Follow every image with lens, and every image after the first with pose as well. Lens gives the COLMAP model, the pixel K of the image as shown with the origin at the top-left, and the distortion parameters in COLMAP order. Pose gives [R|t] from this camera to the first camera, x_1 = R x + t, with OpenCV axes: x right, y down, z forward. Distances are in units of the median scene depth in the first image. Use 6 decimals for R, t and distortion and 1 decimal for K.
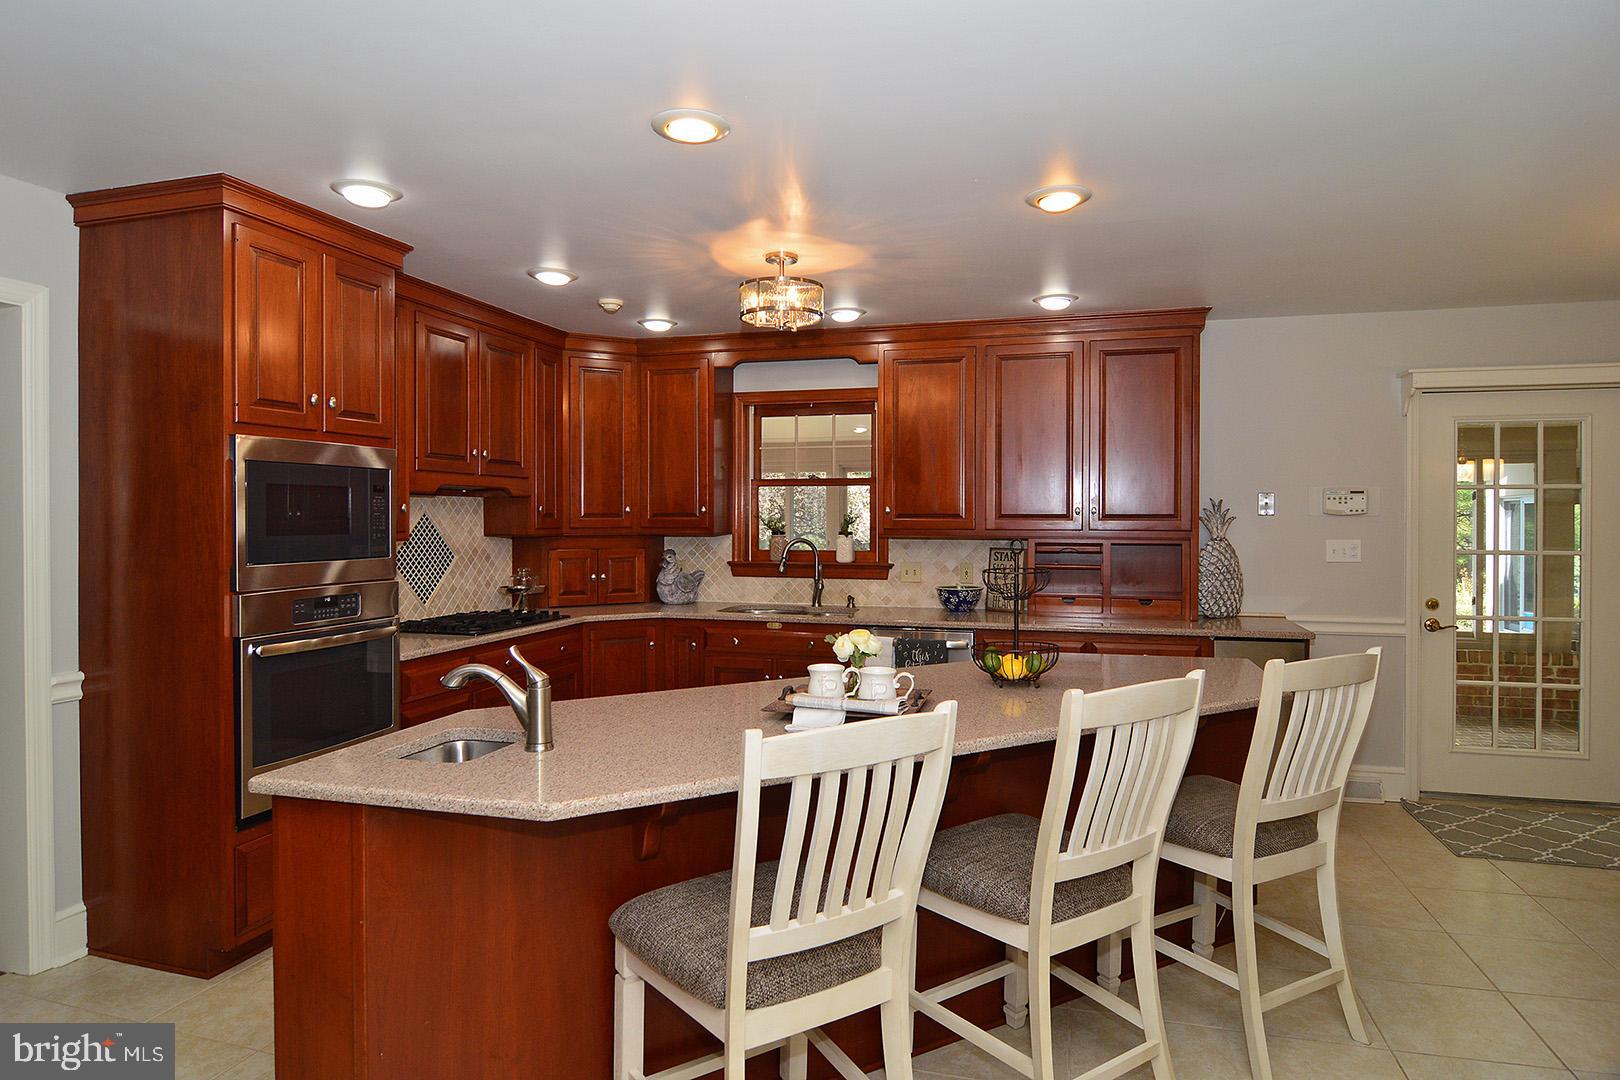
lens RADIAL K [[932.3, 0, 819.8], [0, 932.3, 522.6], [0, 0, 1]] dist [0.001709, -0.000811]
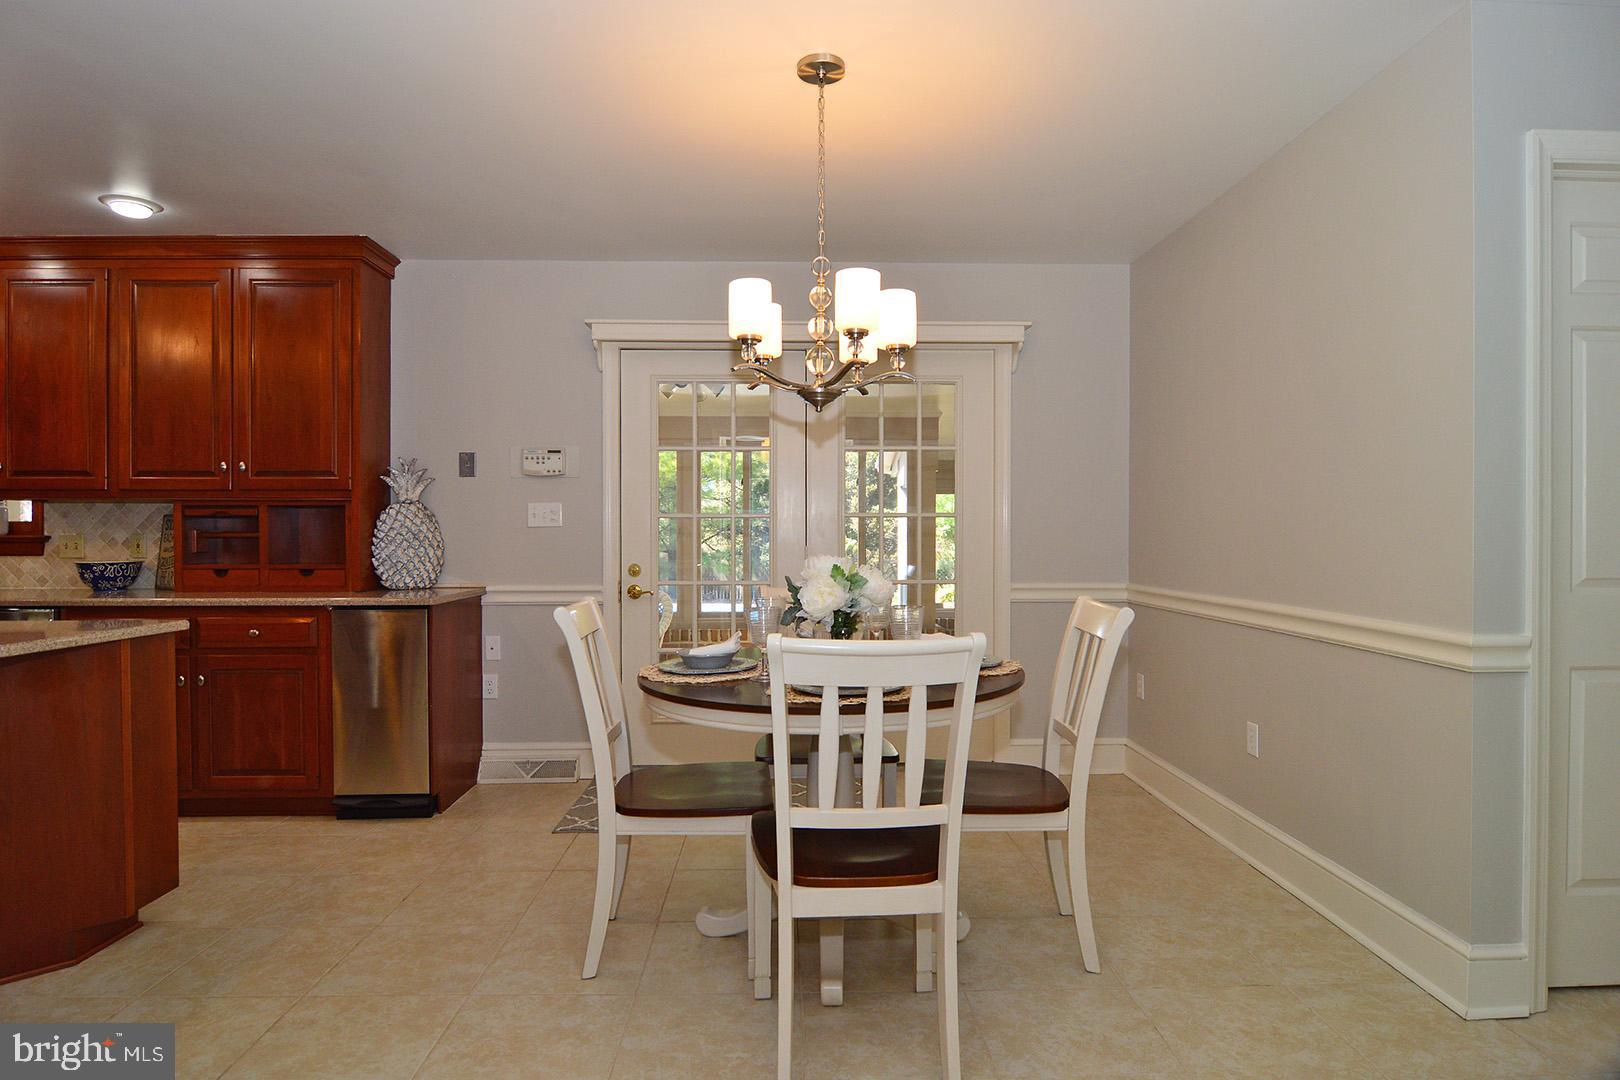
lens RADIAL K [[896.5, 0, 823.2], [0, 896.5, 544.1], [0, 0, 1]] dist [-0.026648, -0.001088]
pose [[0.952587, -0.004450, 0.304235, 0.528764], [0.003140, 0.999984, 0.004792, 0.053501], [-0.304251, -0.003610, 0.952585, 0.060241]]
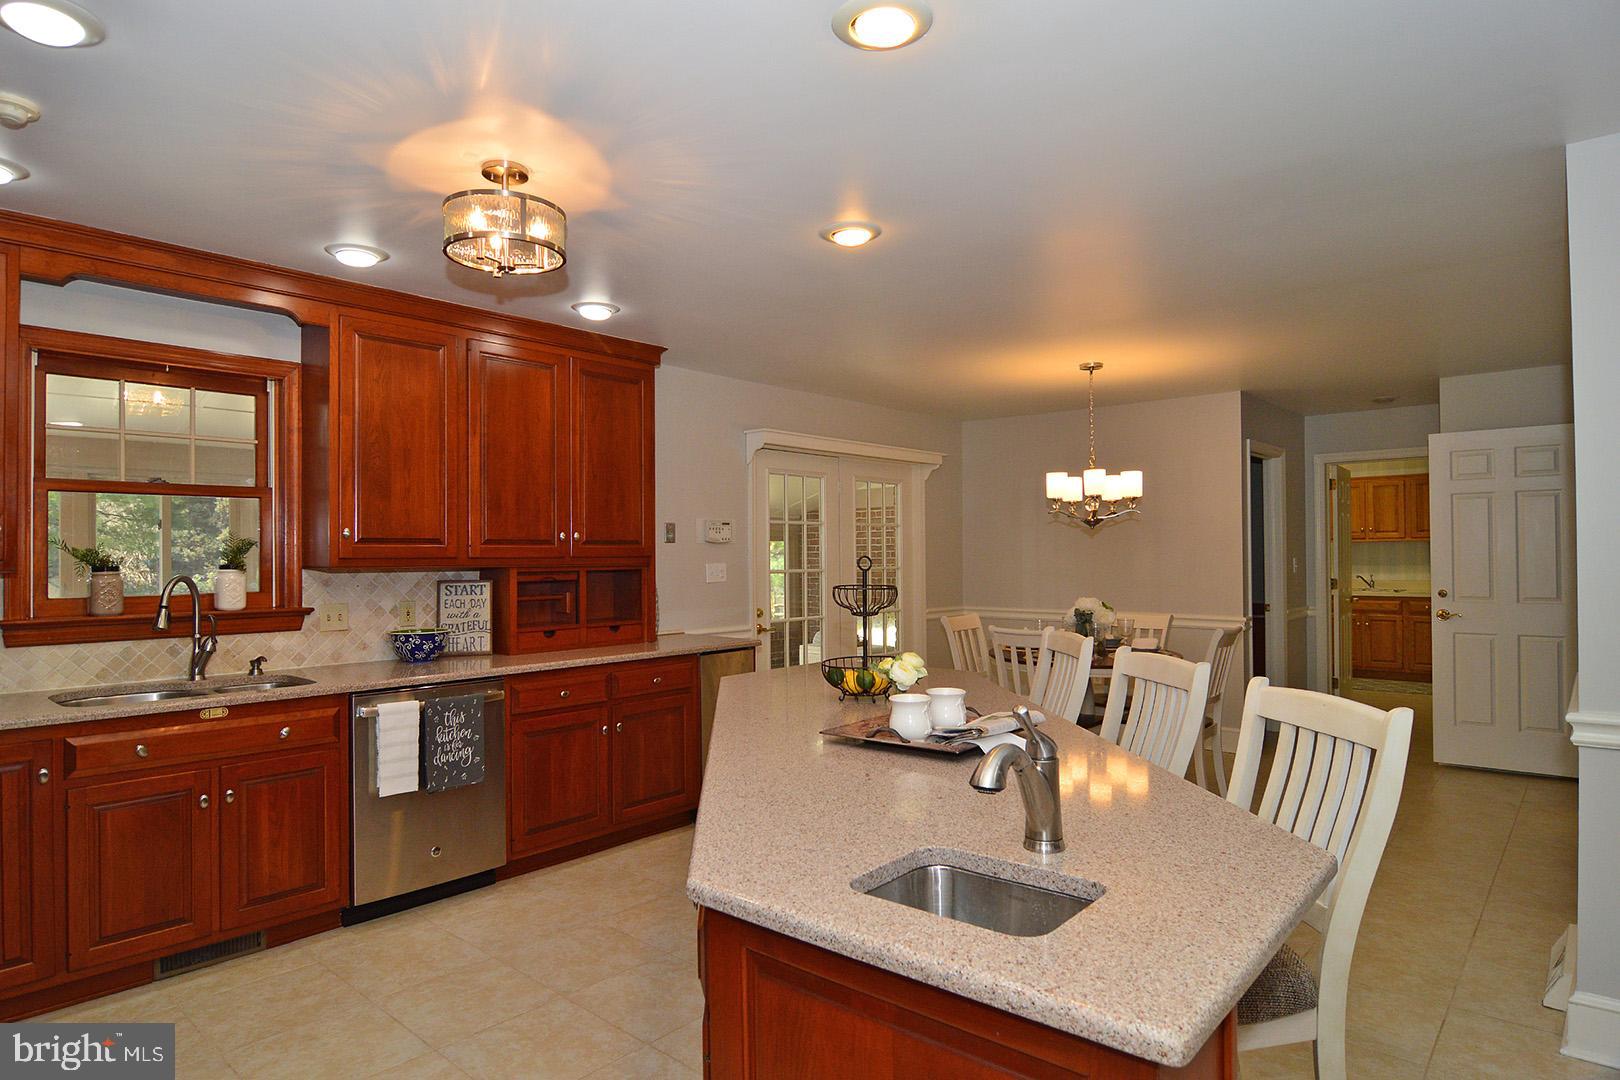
lens RADIAL K [[908.9, 0, 810.0], [0, 908.9, 540.0], [0, 0, 1]] dist [-0.006192, -0.001707]
pose [[0.434747, 0.009648, 0.900501, -0.416536], [0.012765, 0.999776, -0.016875, 0.009027], [-0.900462, 0.018831, 0.434526, 0.366178]]
